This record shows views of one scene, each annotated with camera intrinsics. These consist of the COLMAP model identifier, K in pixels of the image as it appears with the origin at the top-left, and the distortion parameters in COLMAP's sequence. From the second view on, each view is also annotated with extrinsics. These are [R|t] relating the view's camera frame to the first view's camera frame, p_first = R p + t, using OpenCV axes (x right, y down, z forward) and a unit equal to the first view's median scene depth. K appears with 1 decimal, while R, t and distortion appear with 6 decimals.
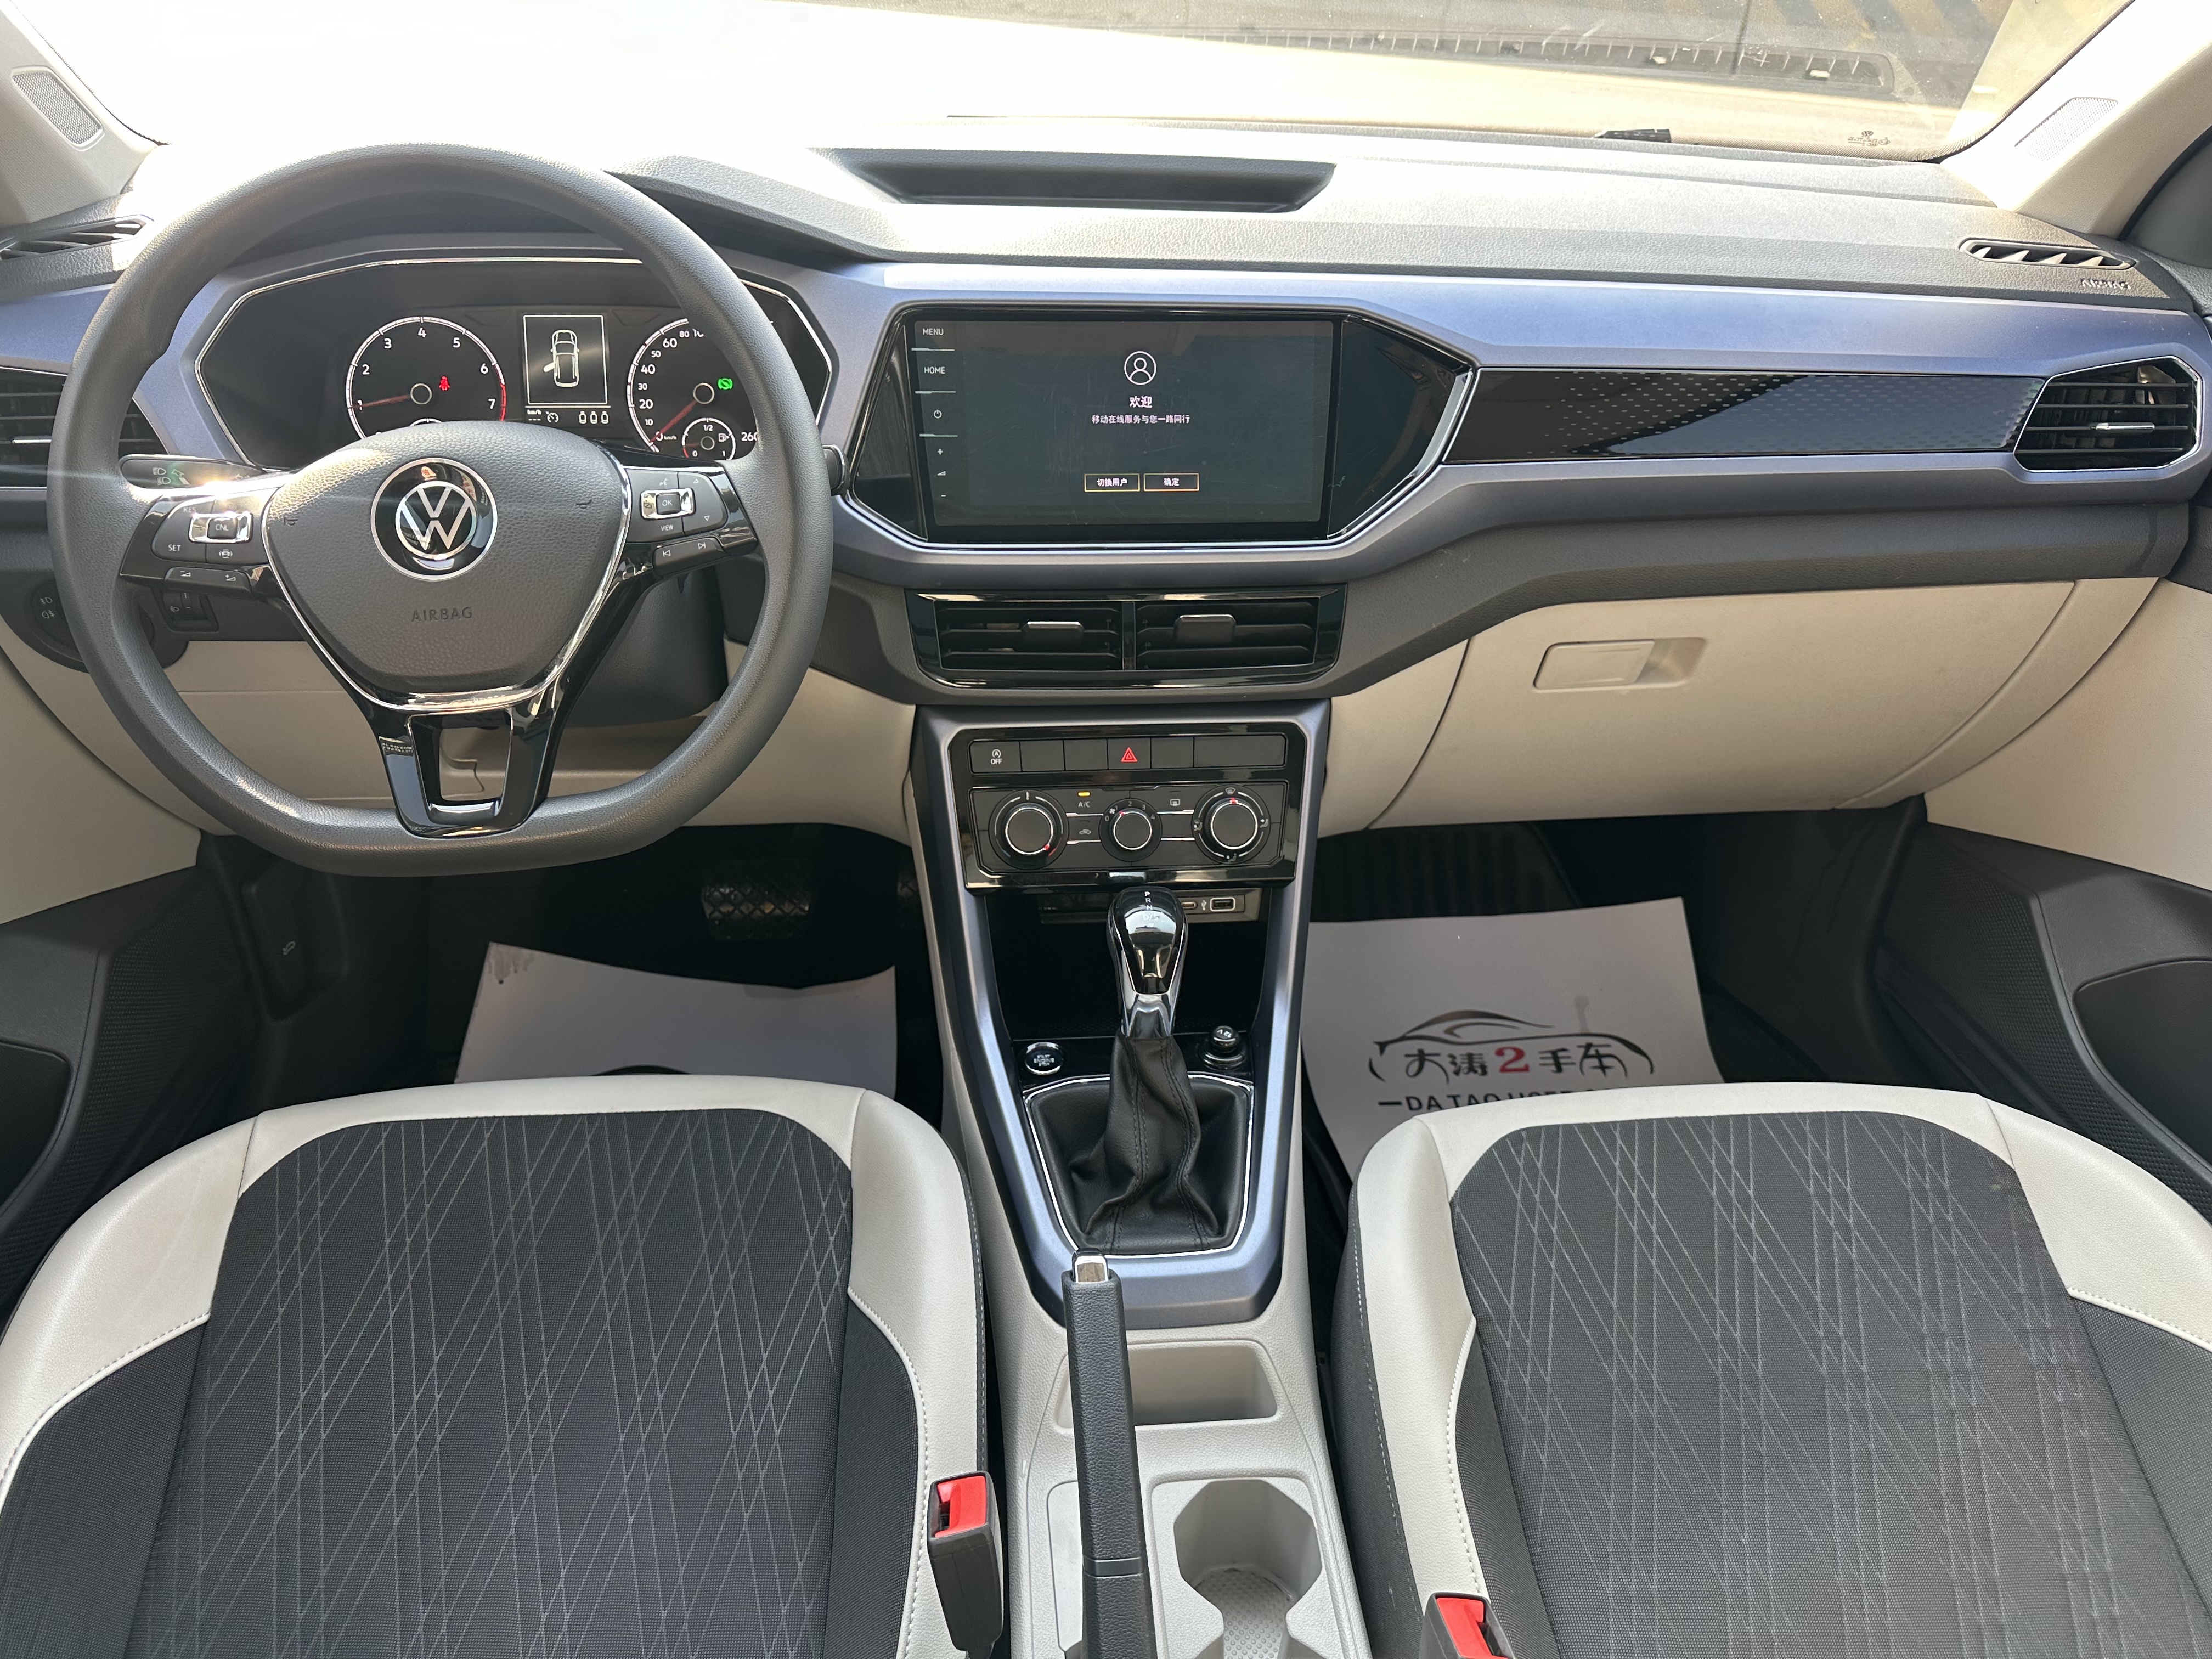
lens RADIAL K [[1409.1, 0, 1106.0], [0, 1409.1, 829.5], [0, 0, 1]] dist [-0.006680, -0.001923]
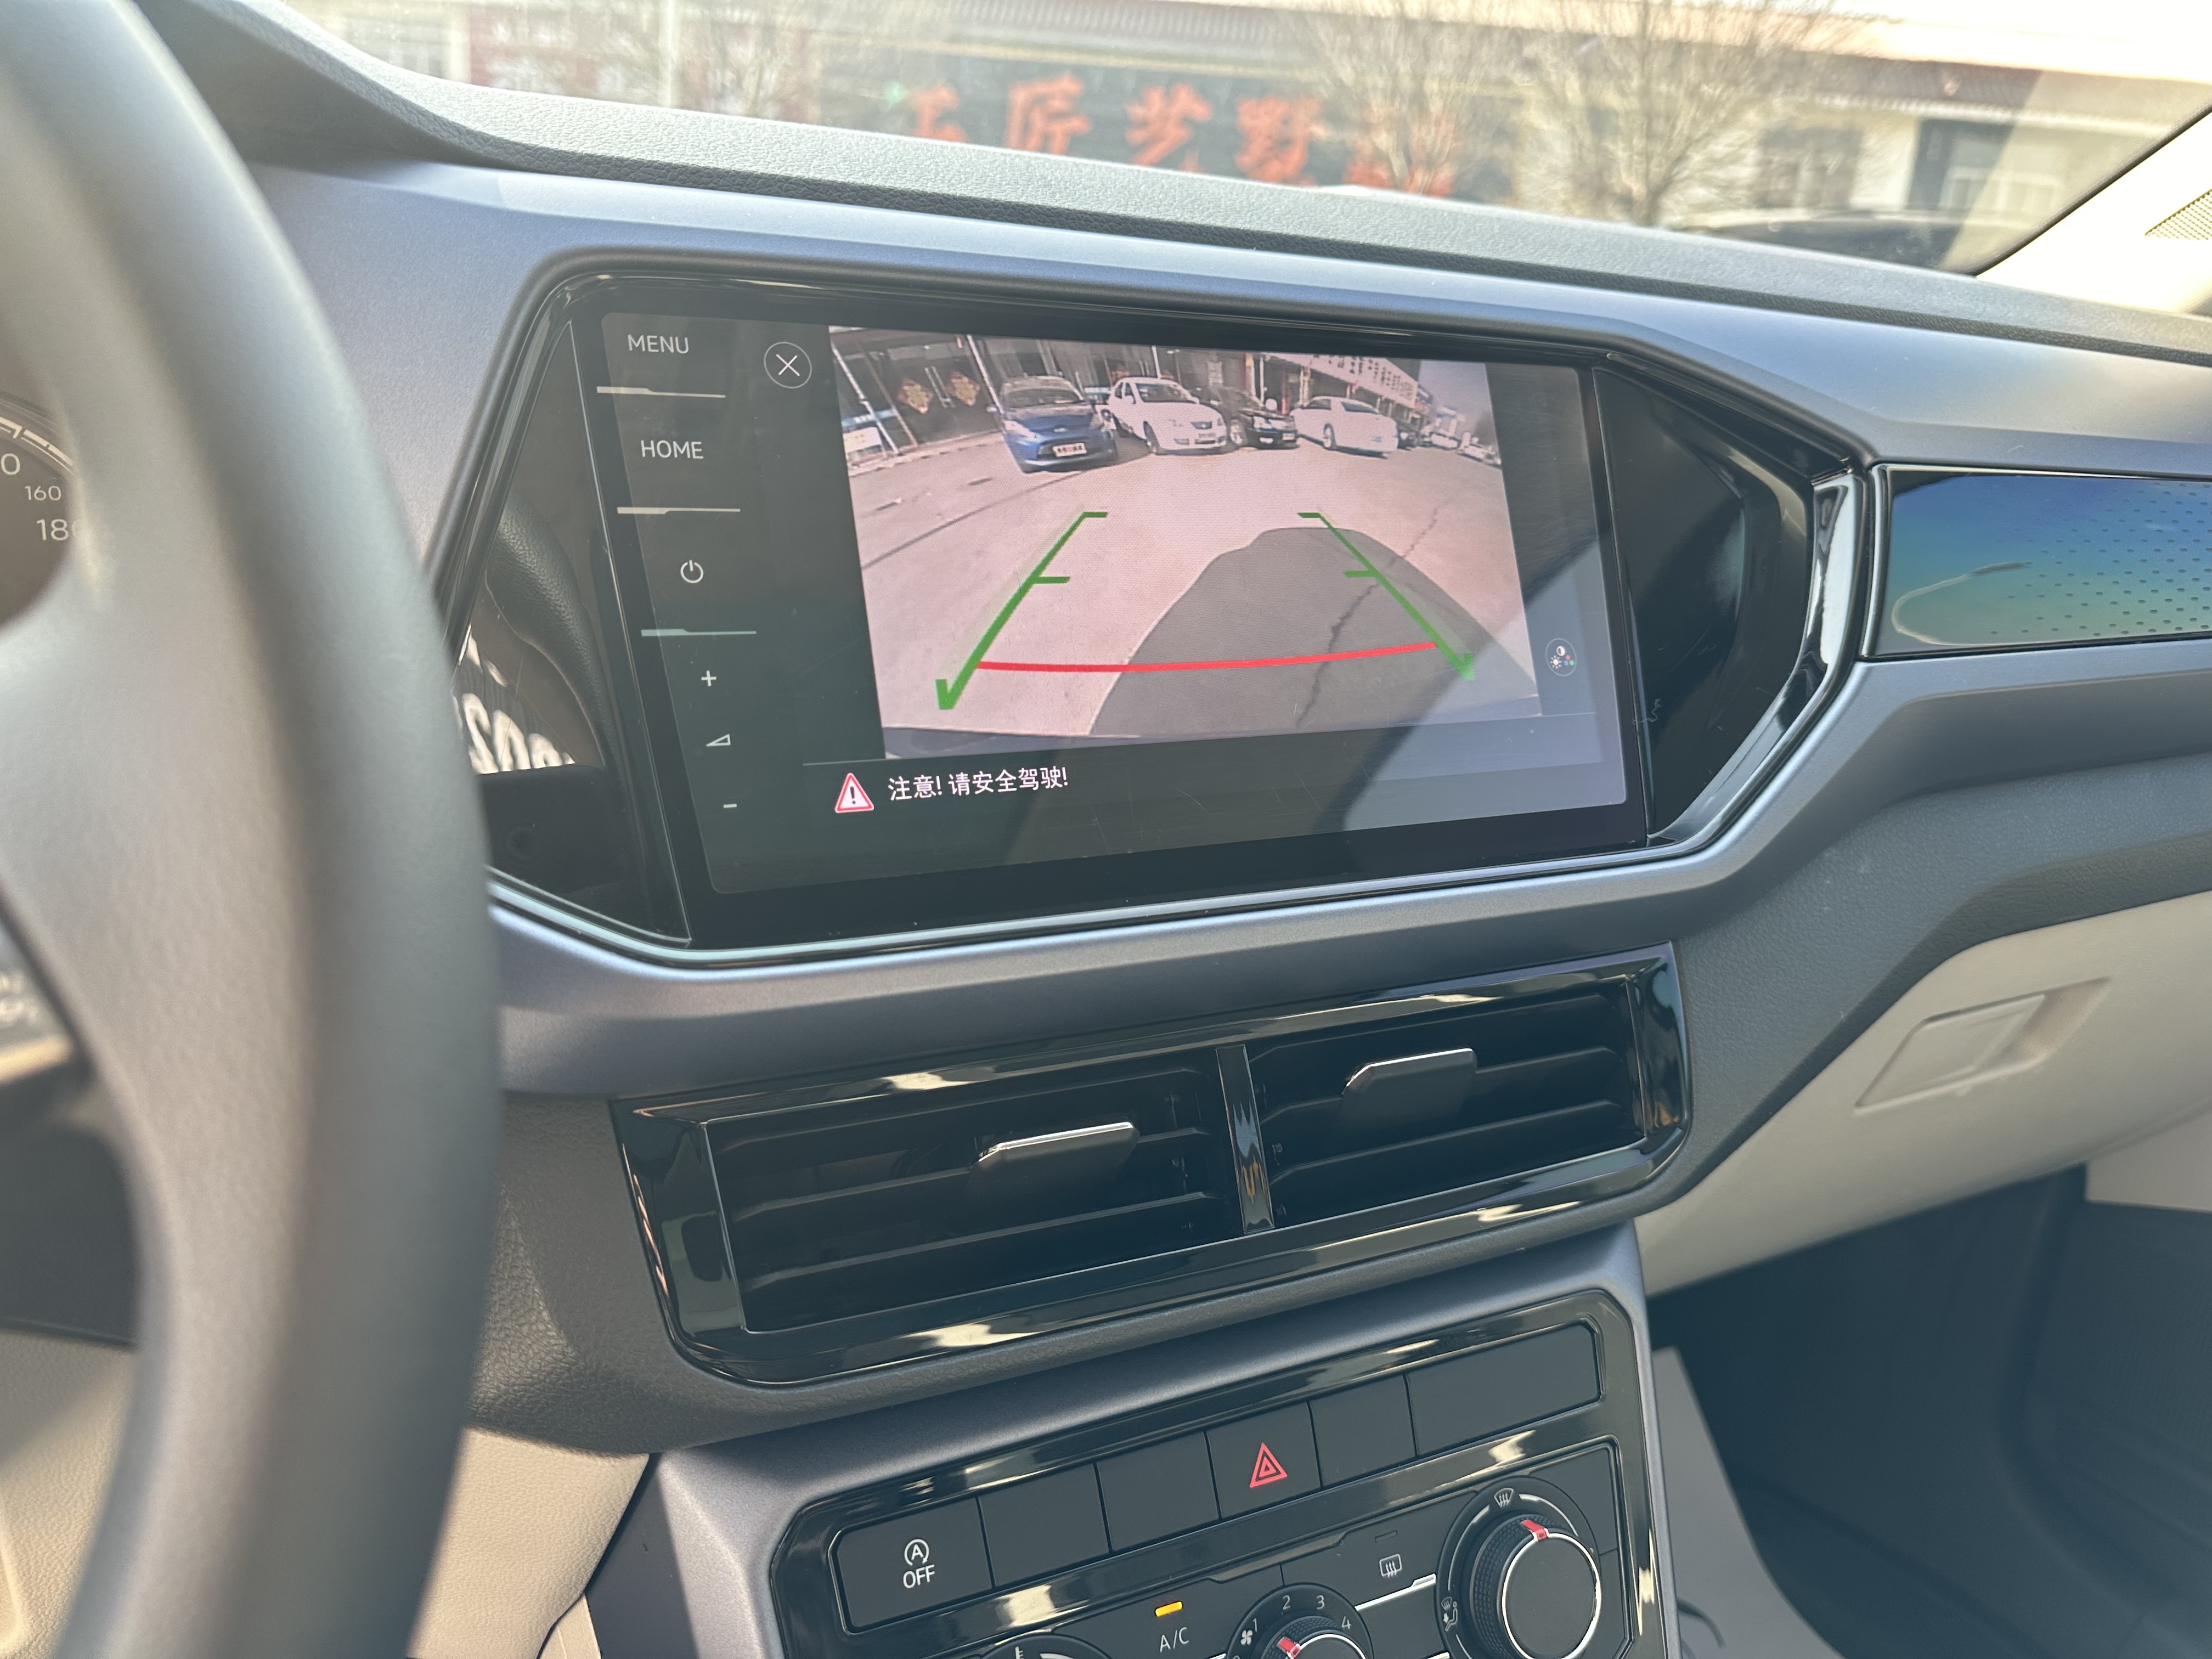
lens RADIAL K [[1572.5, 0, 1150.6], [0, 1572.5, 828.5], [0, 0, 1]] dist [0.008209, 0.000755]
pose [[0.924579, -0.072865, 0.373958, -0.151711], [0.161524, 0.963931, -0.211534, -0.129586], [-0.345056, 0.255983, 0.903000, 0.595675]]
